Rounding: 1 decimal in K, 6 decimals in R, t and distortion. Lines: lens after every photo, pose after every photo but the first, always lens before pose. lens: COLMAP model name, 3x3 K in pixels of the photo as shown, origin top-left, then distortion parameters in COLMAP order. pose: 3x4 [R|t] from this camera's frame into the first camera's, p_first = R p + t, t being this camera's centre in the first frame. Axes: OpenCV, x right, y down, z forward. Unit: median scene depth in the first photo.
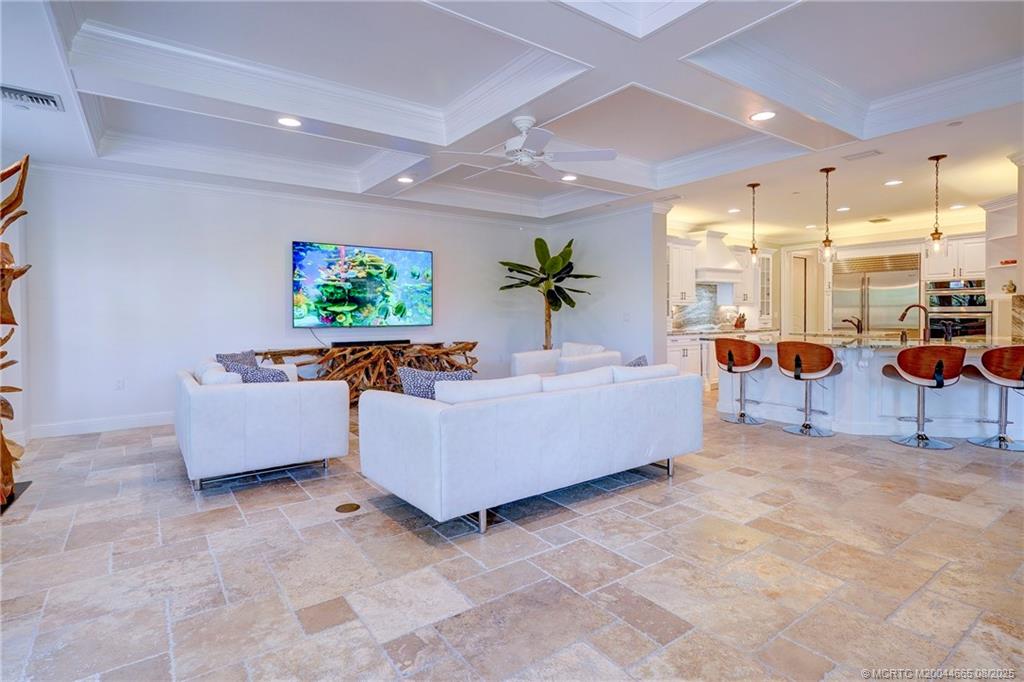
lens RADIAL K [[509.0, 0, 497.4], [0, 509.0, 314.5], [0, 0, 1]] dist [-0.001892, -0.001391]
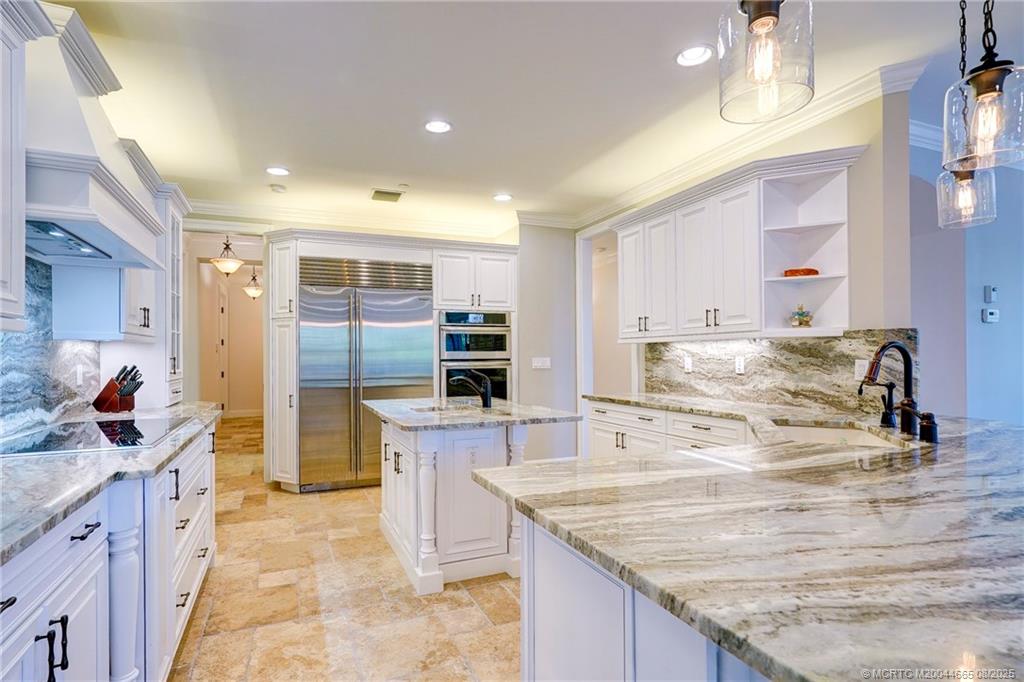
lens RADIAL K [[524.0, 0, 499.9], [0, 524.0, 351.5], [0, 0, 1]] dist [0.004837, 0.000621]
pose [[0.225742, 0.009555, 0.974140, 0.211475], [0.010830, 0.999865, -0.012317, -0.005109], [-0.974127, 0.013331, 0.225608, 0.714292]]
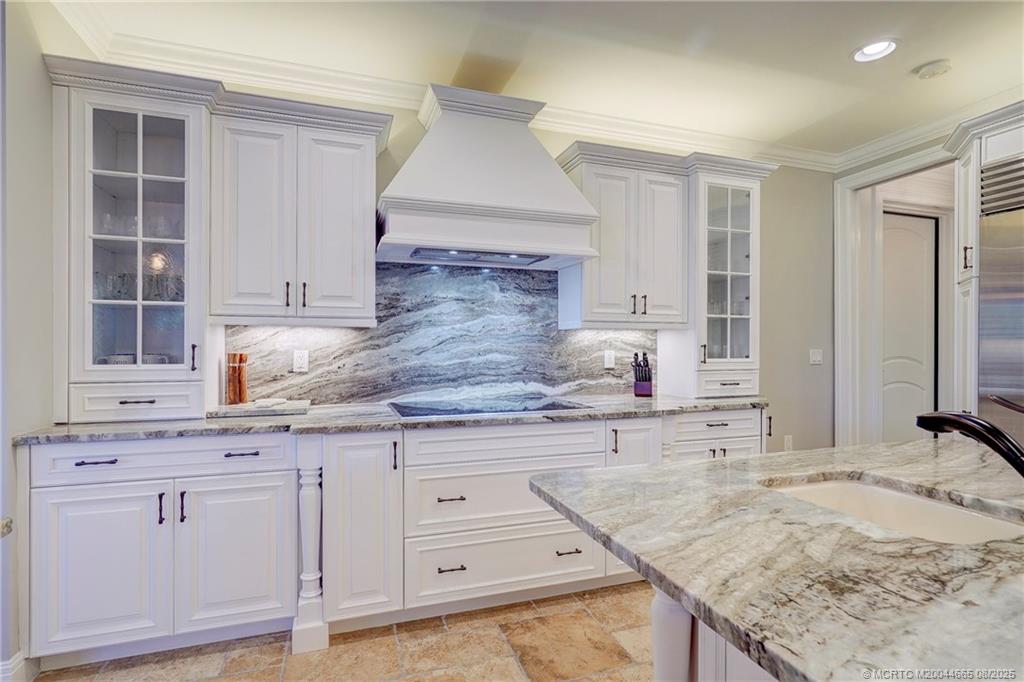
lens RADIAL K [[471.9, 0, 508.5], [0, 471.9, 347.3], [0, 0, 1]] dist [0.003288, 0.000104]
pose [[0.956476, 0.008762, -0.291678, 0.507463], [-0.008313, 0.999962, 0.002778, -0.006234], [0.291692, -0.000233, 0.956512, 0.696492]]
